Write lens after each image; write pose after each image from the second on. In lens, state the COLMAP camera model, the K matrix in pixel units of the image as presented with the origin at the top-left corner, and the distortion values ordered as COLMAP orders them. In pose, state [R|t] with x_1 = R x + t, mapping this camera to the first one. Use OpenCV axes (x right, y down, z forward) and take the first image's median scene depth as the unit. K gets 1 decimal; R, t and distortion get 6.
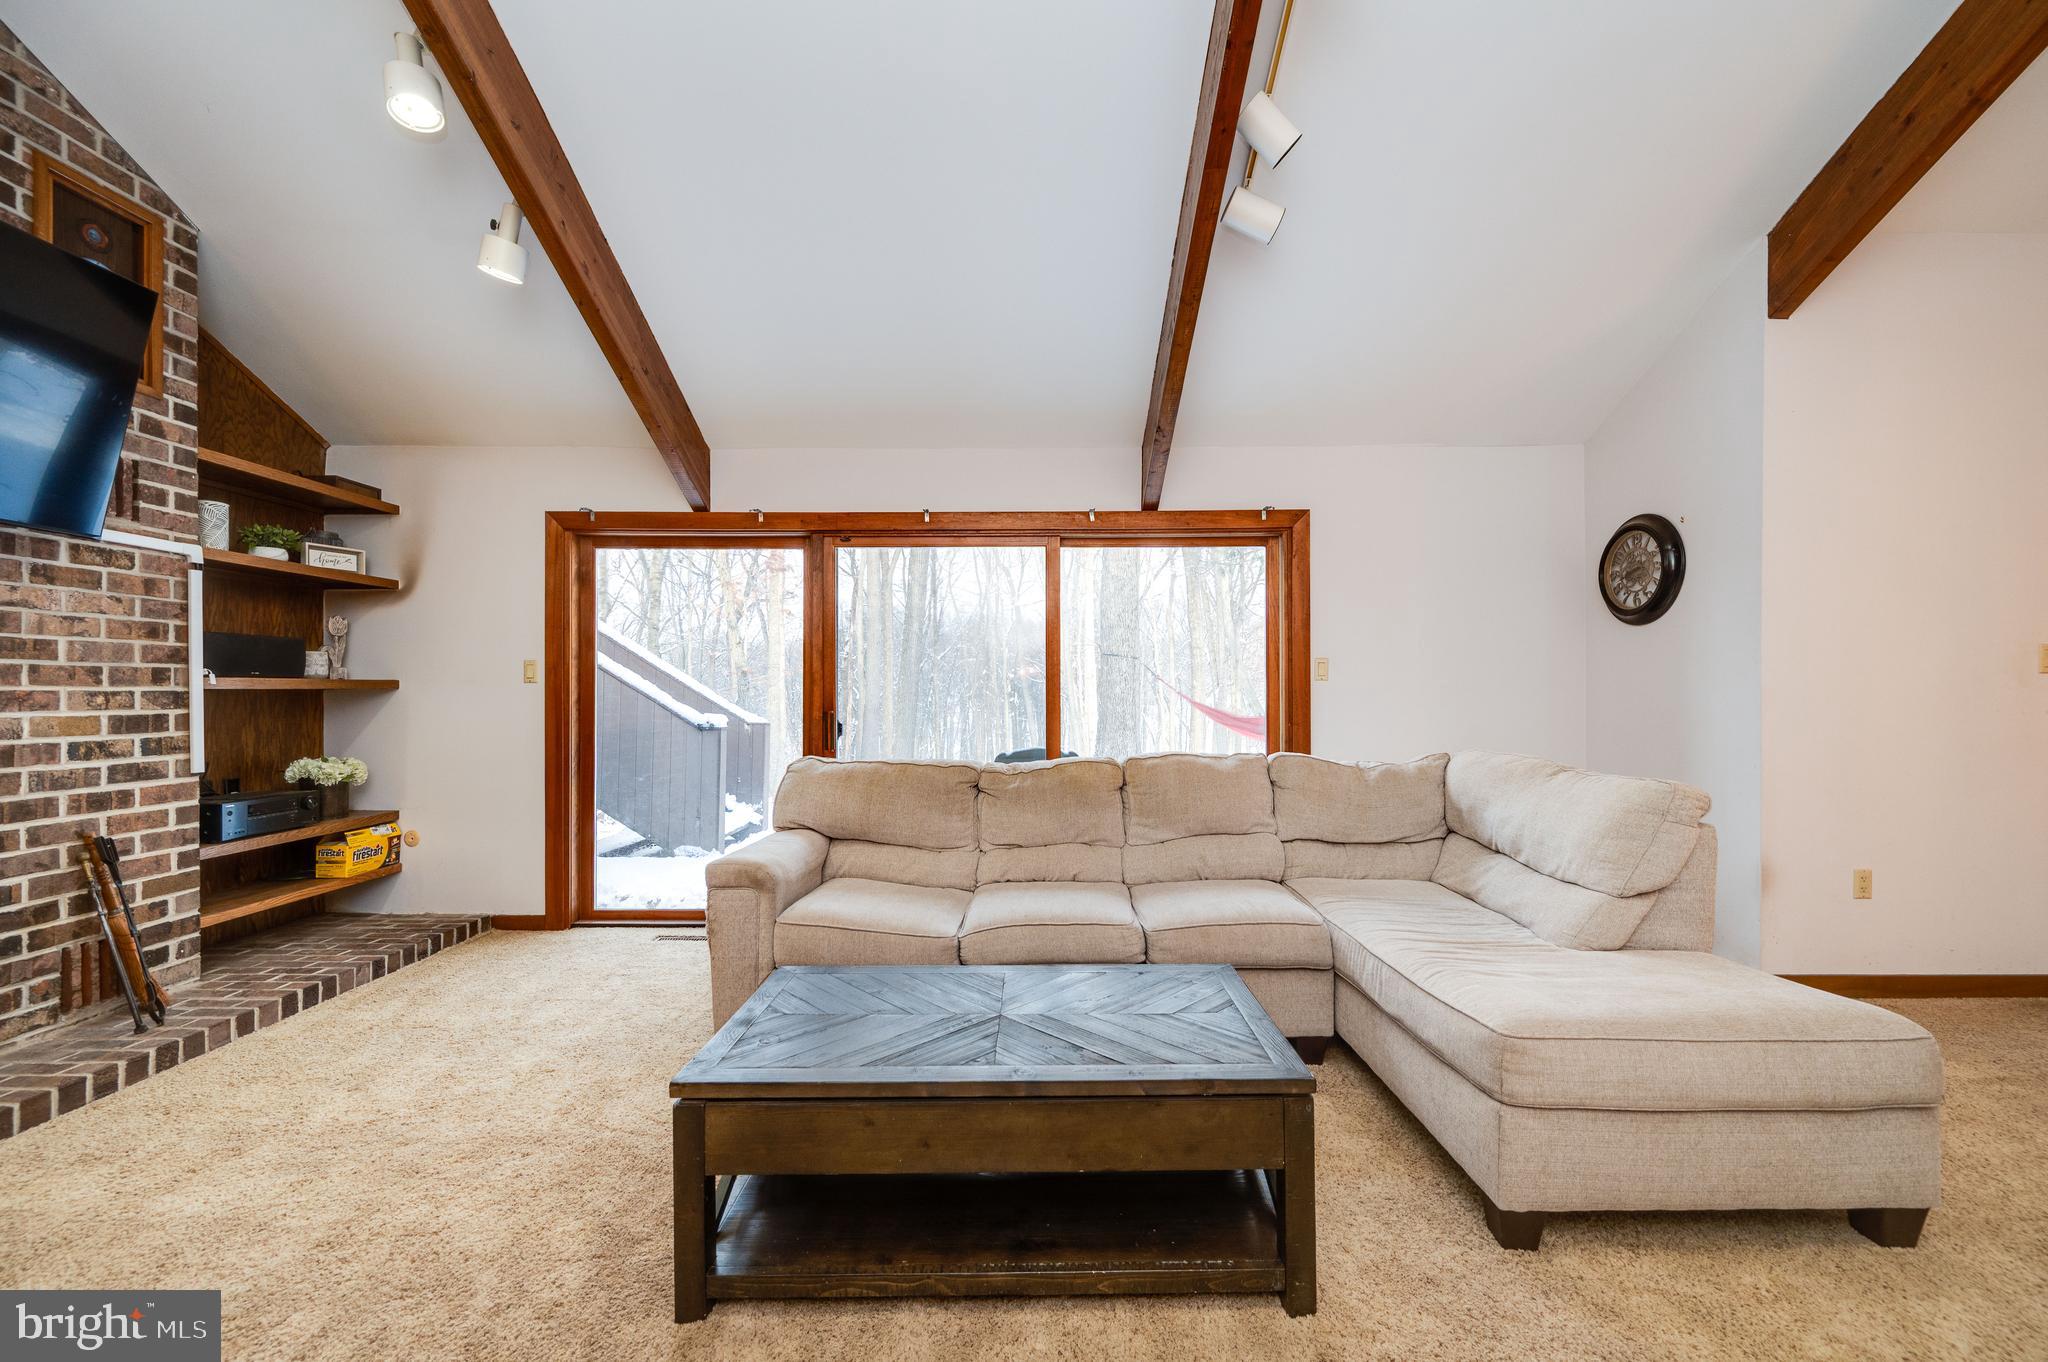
lens RADIAL K [[806.7, 0, 1030.3], [0, 806.7, 689.9], [0, 0, 1]] dist [-0.003458, 0.000376]
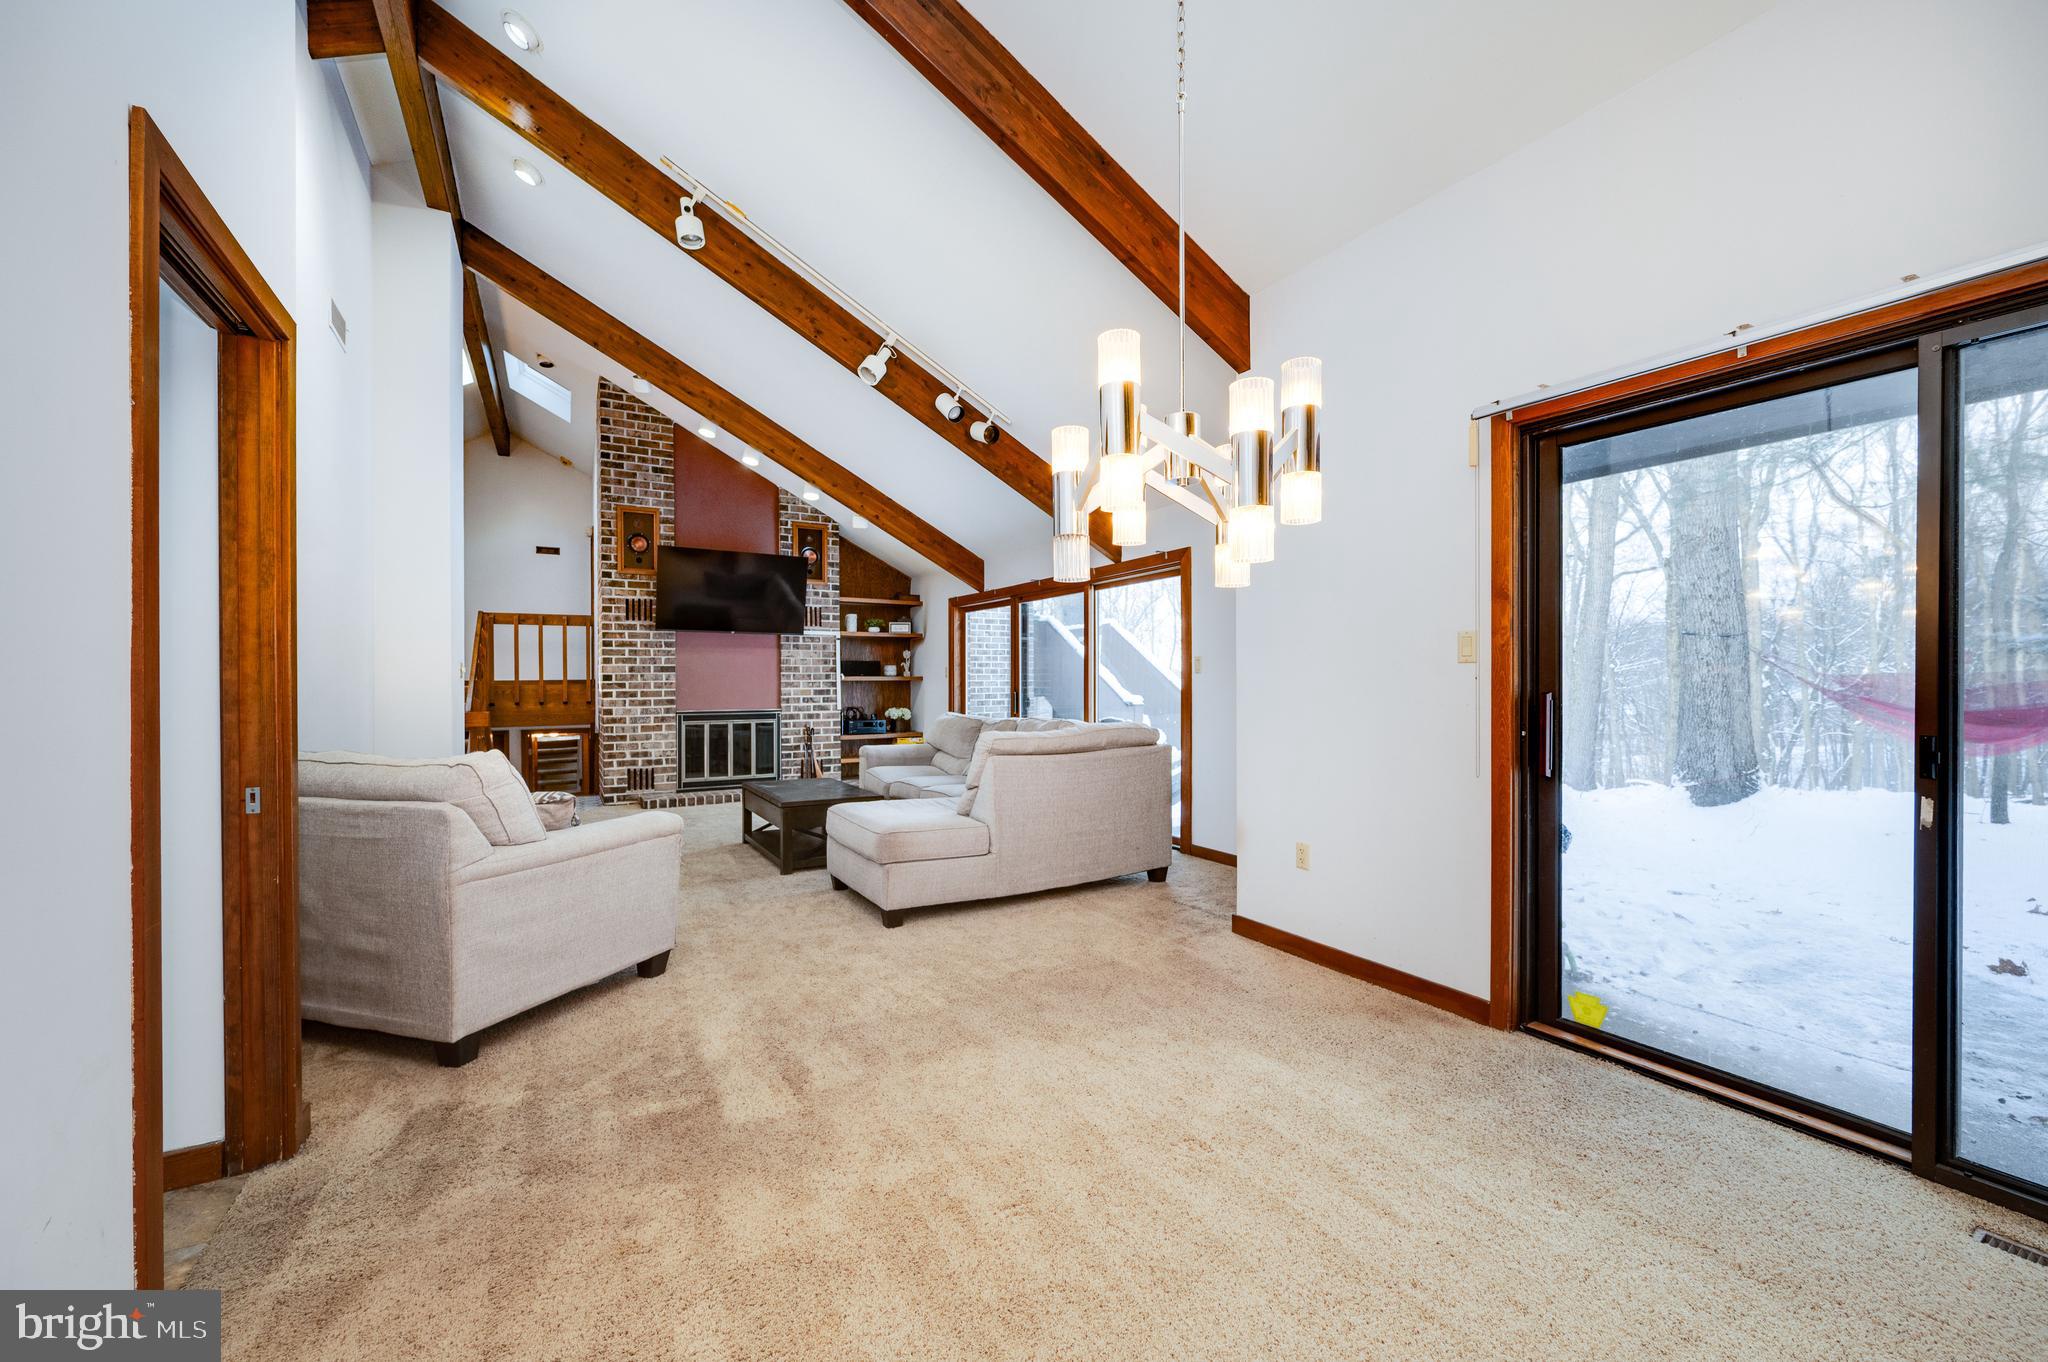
lens RADIAL K [[806.7, 0, 1025.6], [0, 806.7, 687.0], [0, 0, 1]] dist [-0.003458, 0.000376]
pose [[0.504359, 0.007521, -0.863461, 1.865669], [0.004031, 0.999931, 0.011065, -0.008219], [0.863485, -0.009061, 0.504294, 0.107715]]
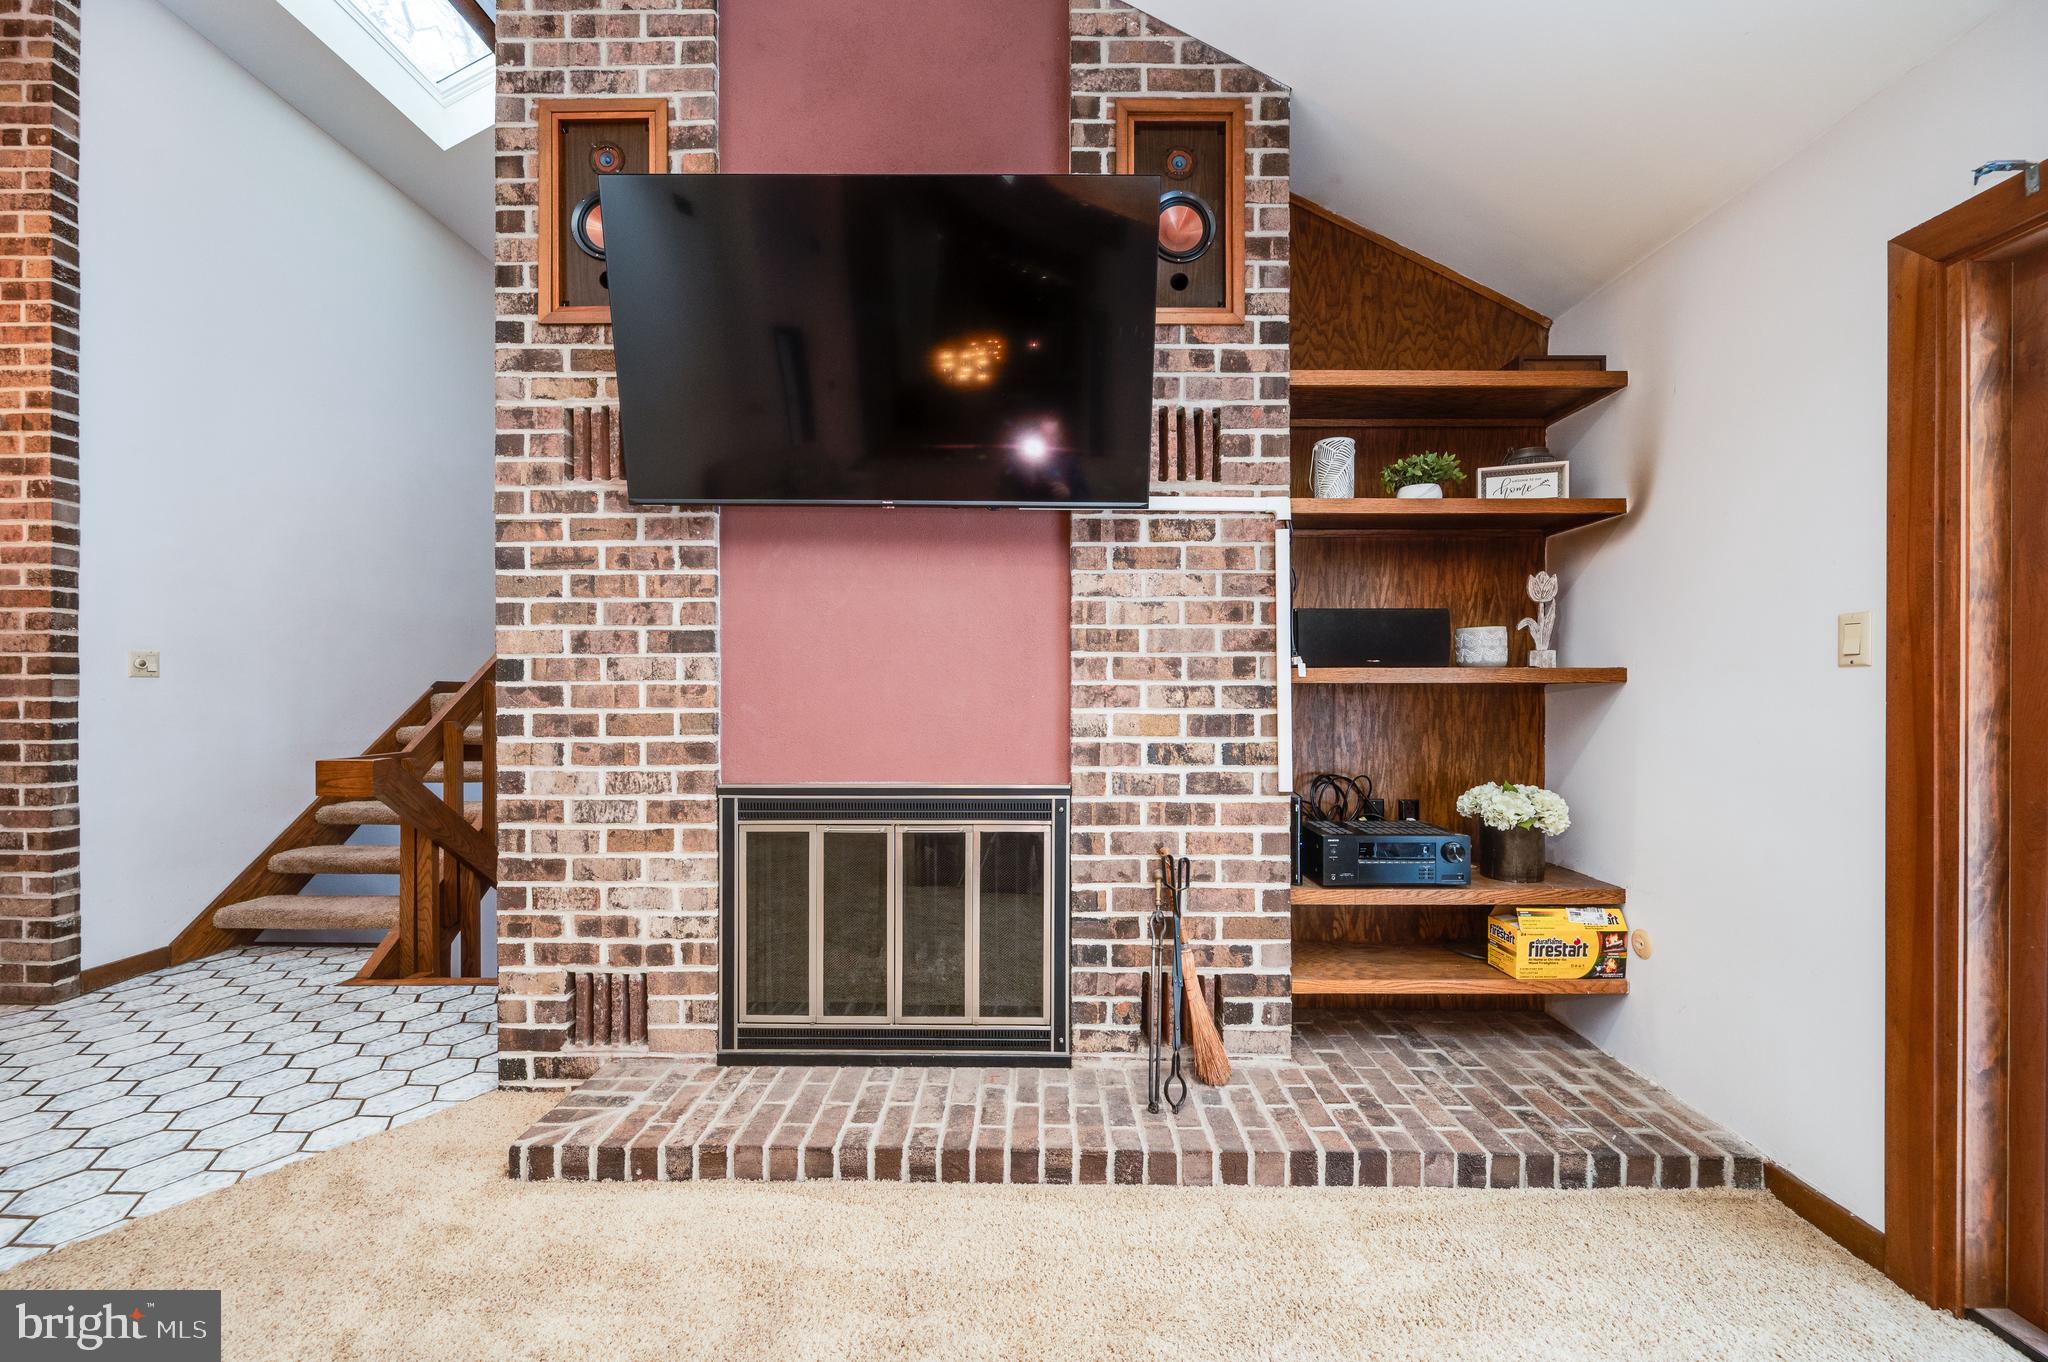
lens RADIAL K [[806.7, 0, 1034.0], [0, 806.7, 689.5], [0, 0, 1]] dist [-0.003458, 0.000376]
pose [[-0.003115, 0.002981, -0.999991, -0.264733], [0.001004, 0.999995, 0.002978, 0.002414], [0.999995, -0.000994, -0.003118, 0.771328]]
